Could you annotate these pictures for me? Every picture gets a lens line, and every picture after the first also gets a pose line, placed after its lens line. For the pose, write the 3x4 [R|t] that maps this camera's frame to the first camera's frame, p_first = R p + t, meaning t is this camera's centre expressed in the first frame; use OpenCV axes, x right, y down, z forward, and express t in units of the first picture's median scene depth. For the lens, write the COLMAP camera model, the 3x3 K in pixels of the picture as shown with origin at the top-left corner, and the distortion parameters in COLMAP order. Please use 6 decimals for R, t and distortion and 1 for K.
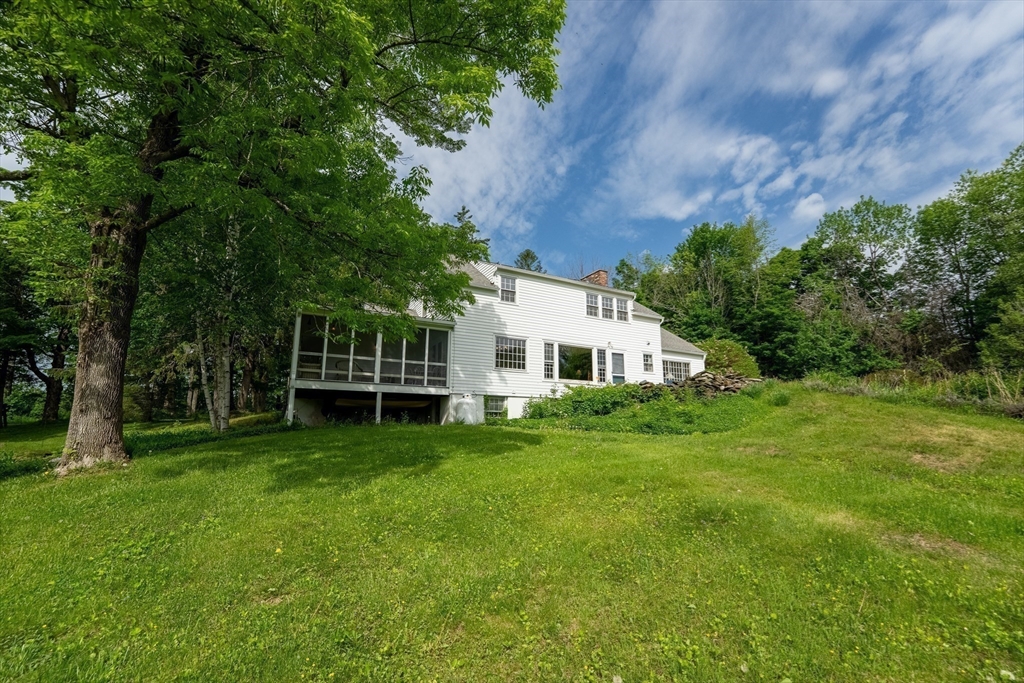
lens RADIAL K [[419.8, 0, 513.4], [0, 419.8, 352.3], [0, 0, 1]] dist [-0.029092, 0.005251]
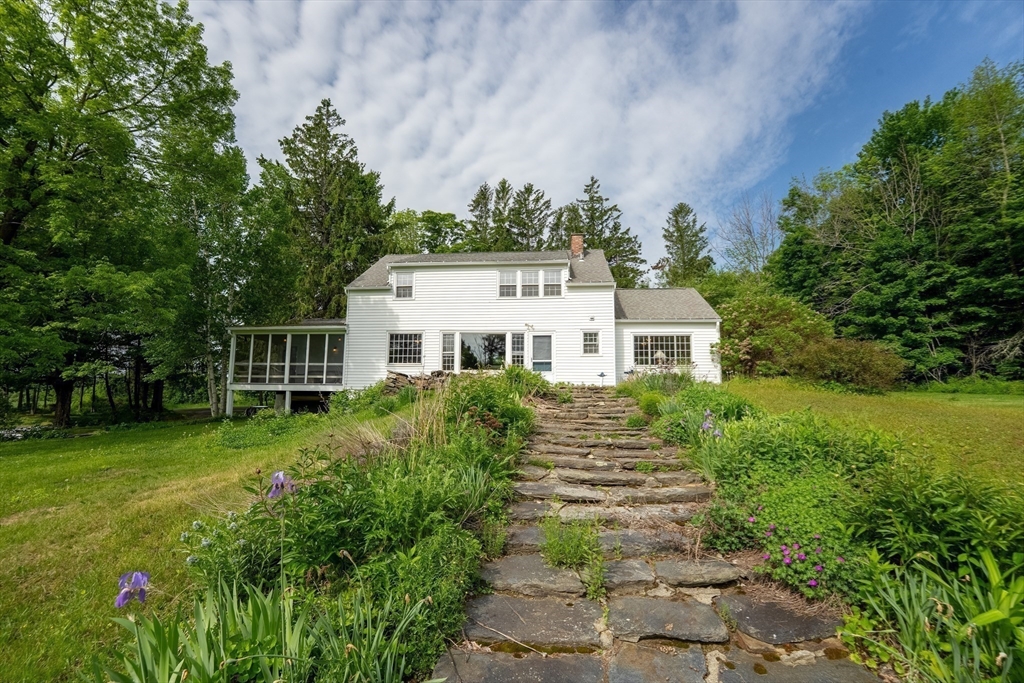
lens RADIAL K [[419.8, 0, 513.4], [0, 419.8, 352.3], [0, 0, 1]] dist [-0.029092, 0.005251]
pose [[0.834474, -0.061252, -0.547633, 0.693838], [0.093095, 0.995189, 0.030546, 0.004814], [0.543127, -0.076472, 0.836161, 0.254176]]
